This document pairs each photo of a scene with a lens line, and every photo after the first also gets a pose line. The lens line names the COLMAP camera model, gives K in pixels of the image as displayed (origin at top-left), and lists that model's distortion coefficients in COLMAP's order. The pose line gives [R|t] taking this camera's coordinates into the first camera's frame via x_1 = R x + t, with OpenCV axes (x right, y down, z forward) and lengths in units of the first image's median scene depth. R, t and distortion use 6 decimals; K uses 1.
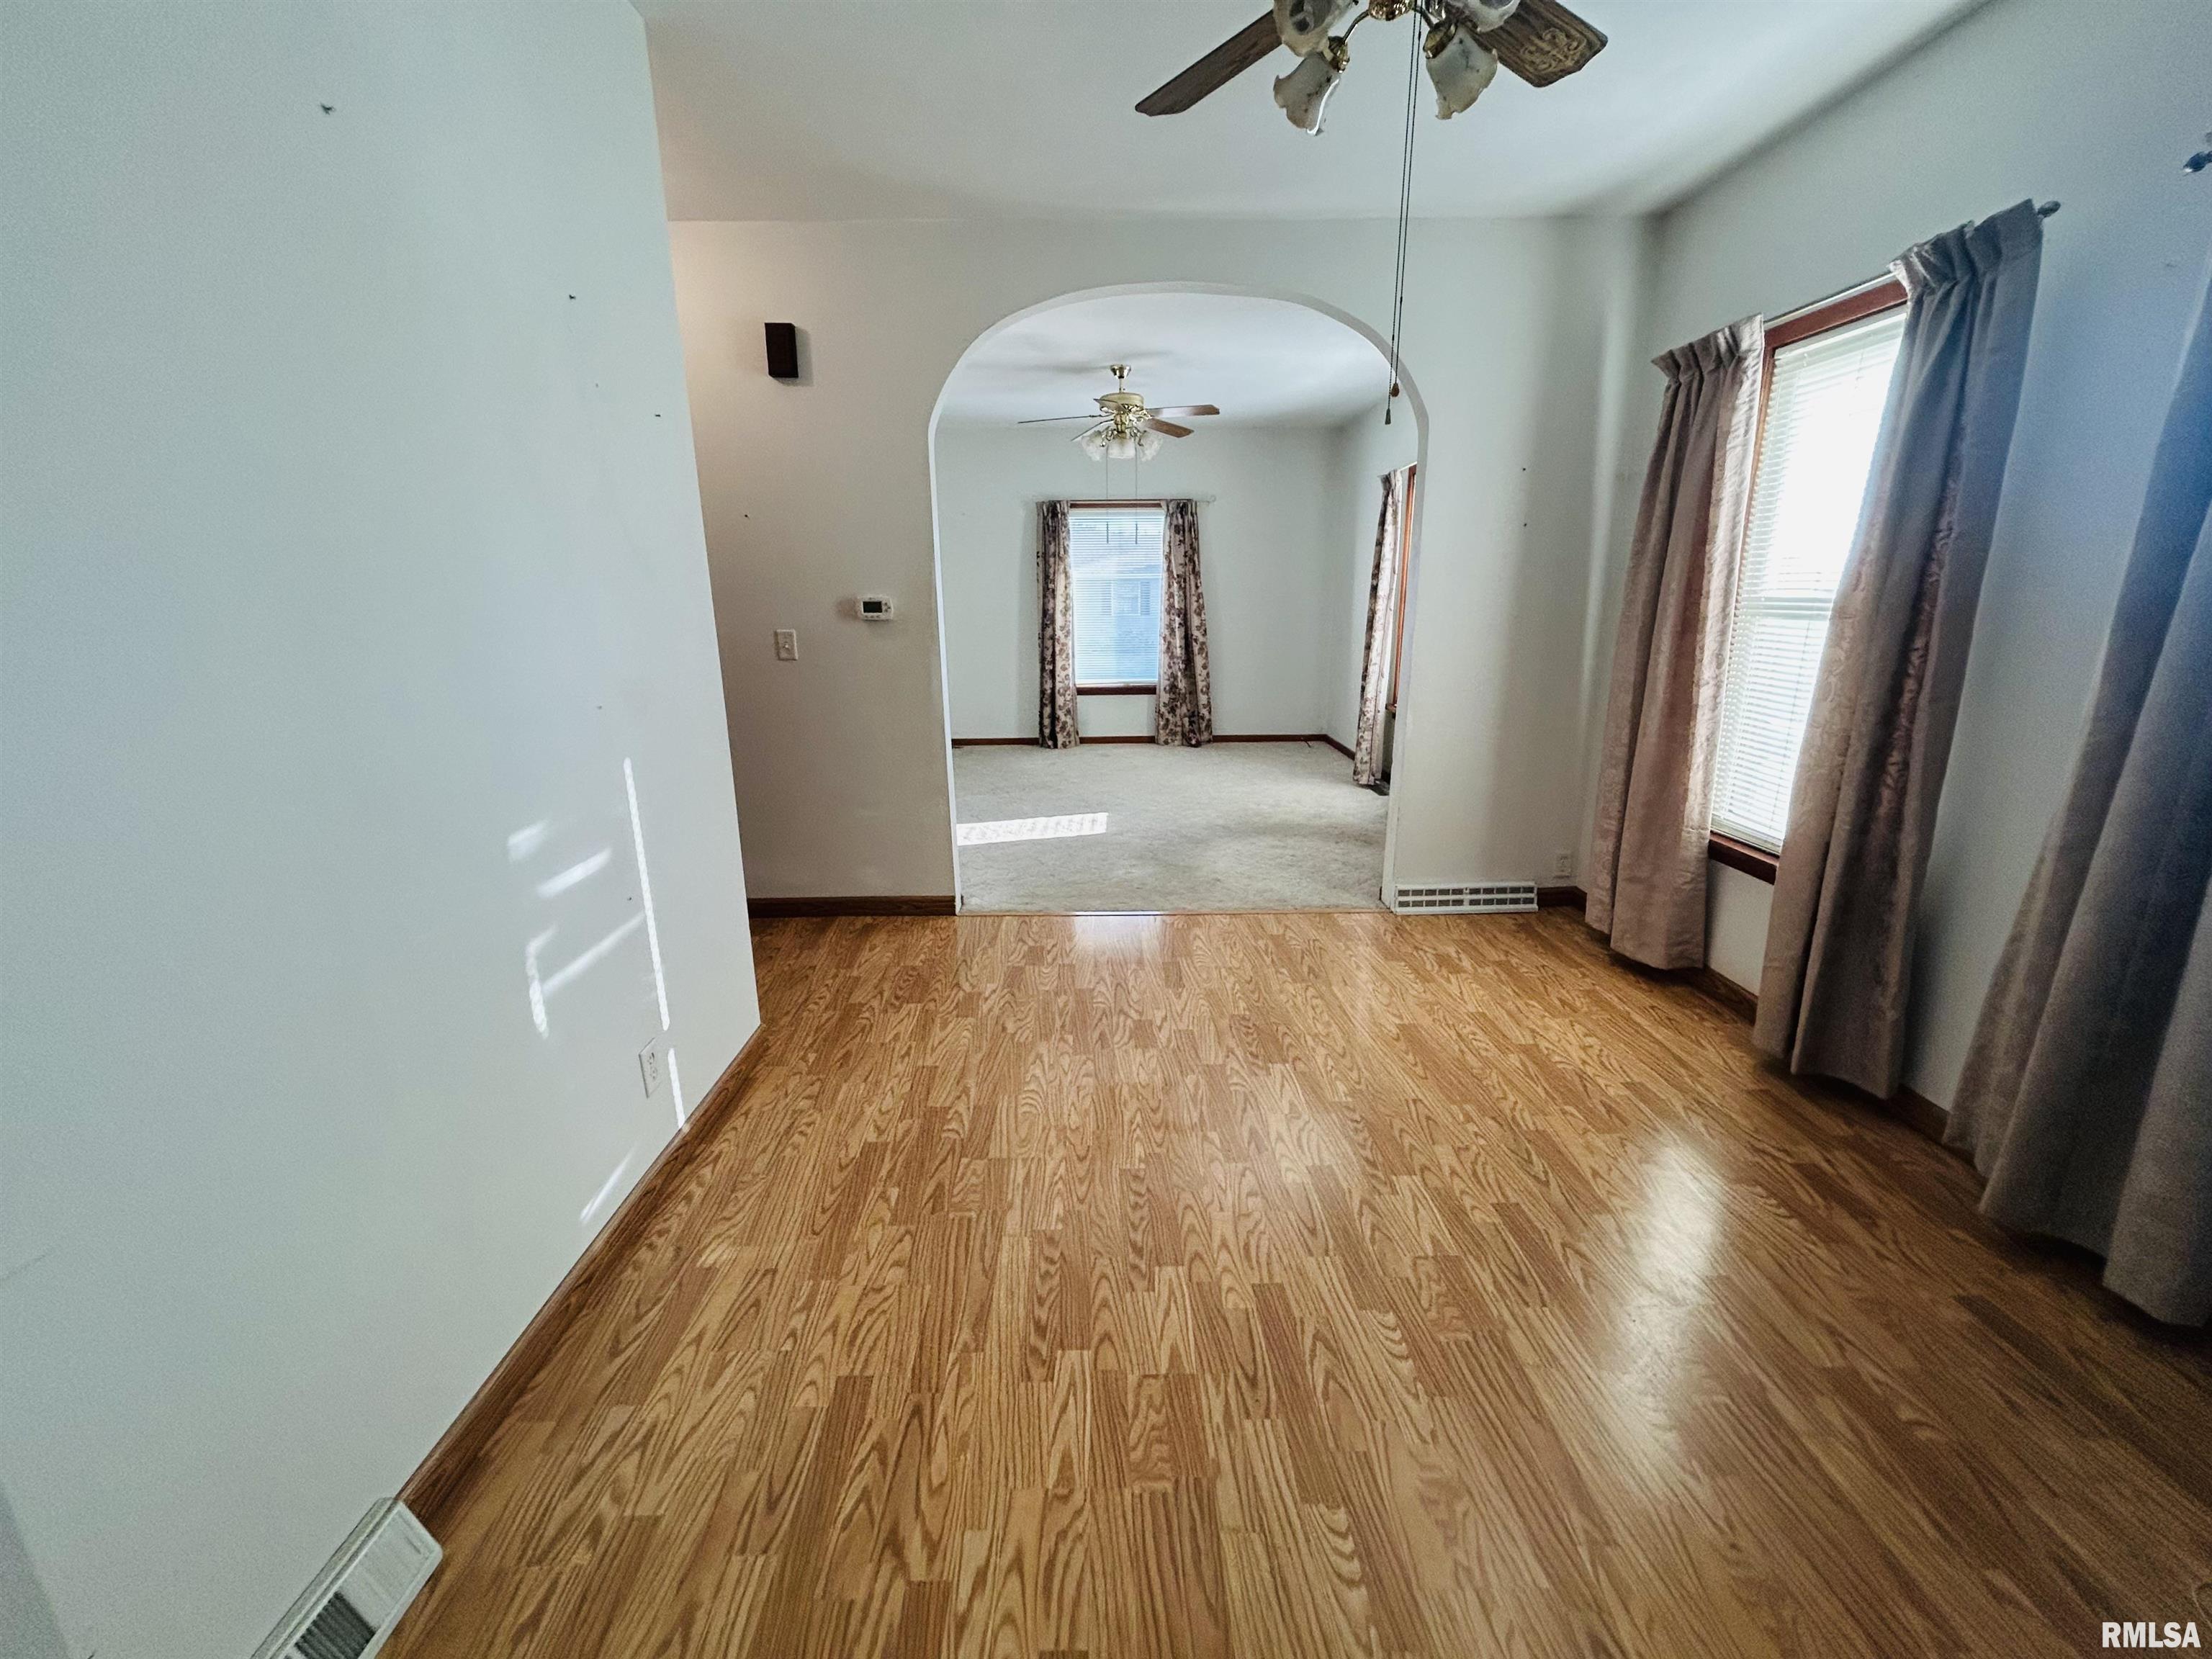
lens RADIAL K [[893.7, 0, 1106.0], [0, 893.7, 829.5], [0, 0, 1]] dist [0.000510, 0.000175]
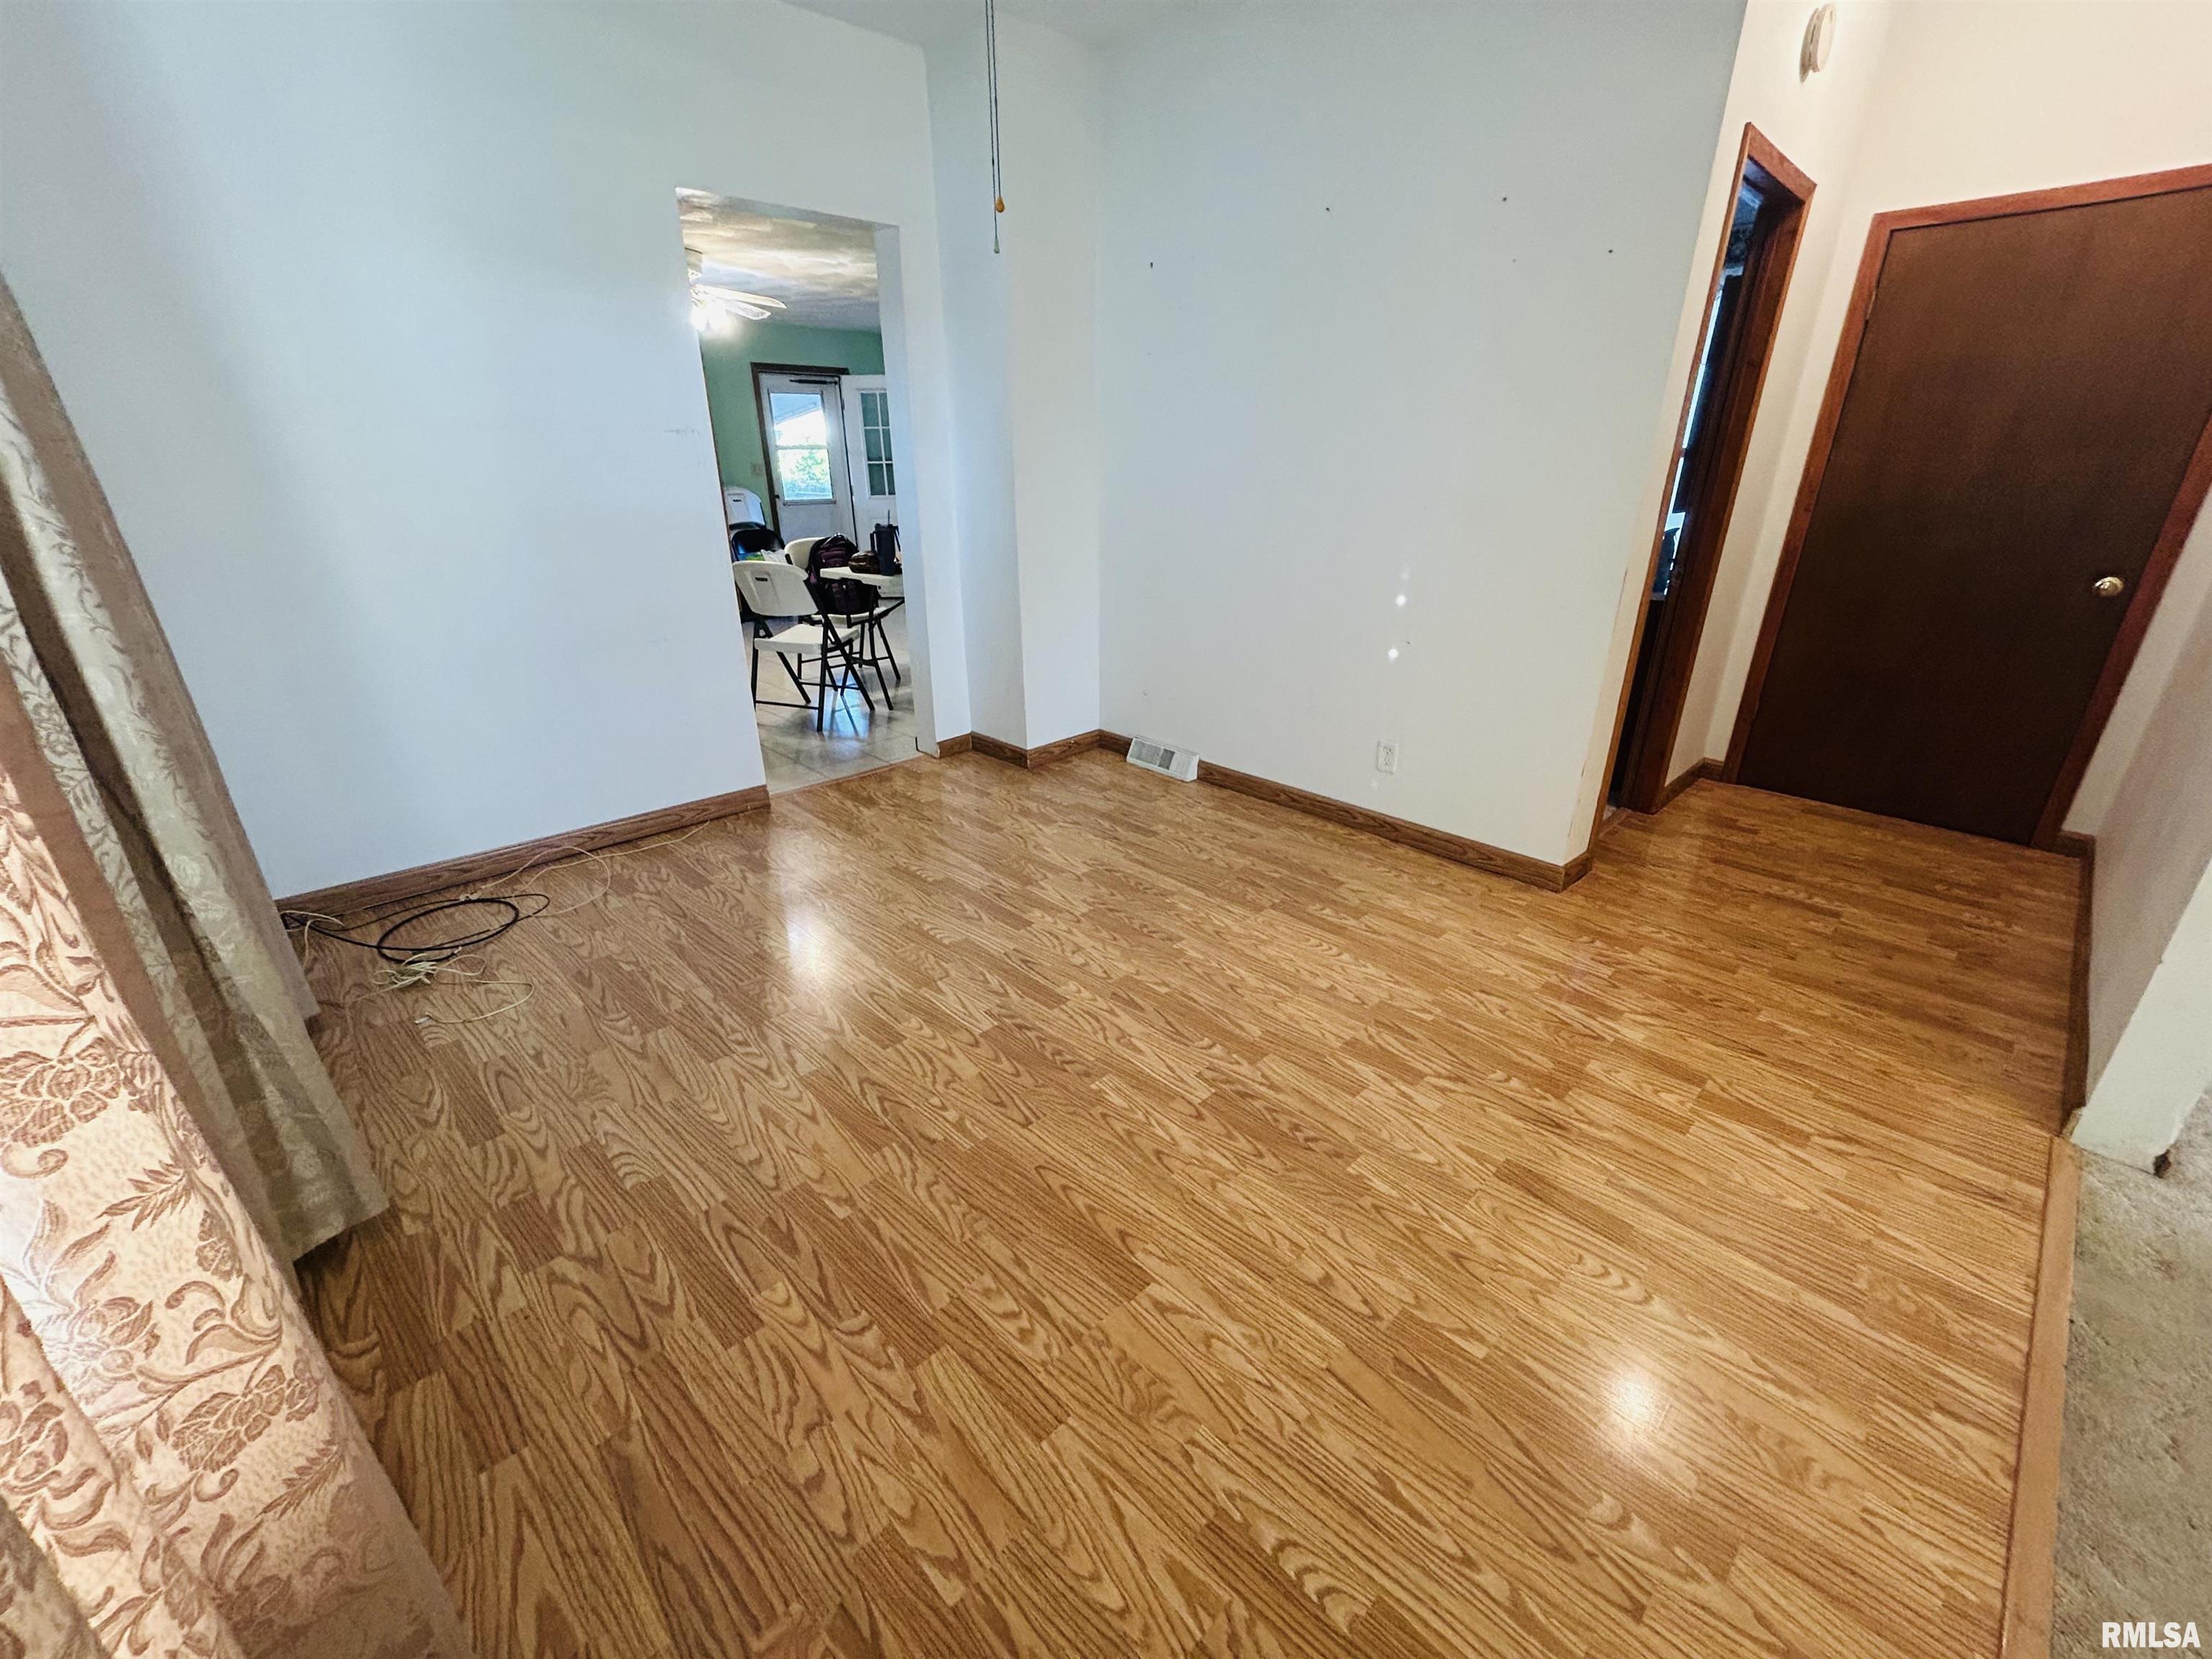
lens RADIAL K [[893.7, 0, 1106.0], [0, 893.7, 829.5], [0, 0, 1]] dist [0.000510, 0.000175]
pose [[-0.730809, 0.272495, -0.625831, 0.704235], [-0.167252, 0.817423, 0.551223, -0.332800], [0.661774, 0.507510, -0.551805, 1.331781]]
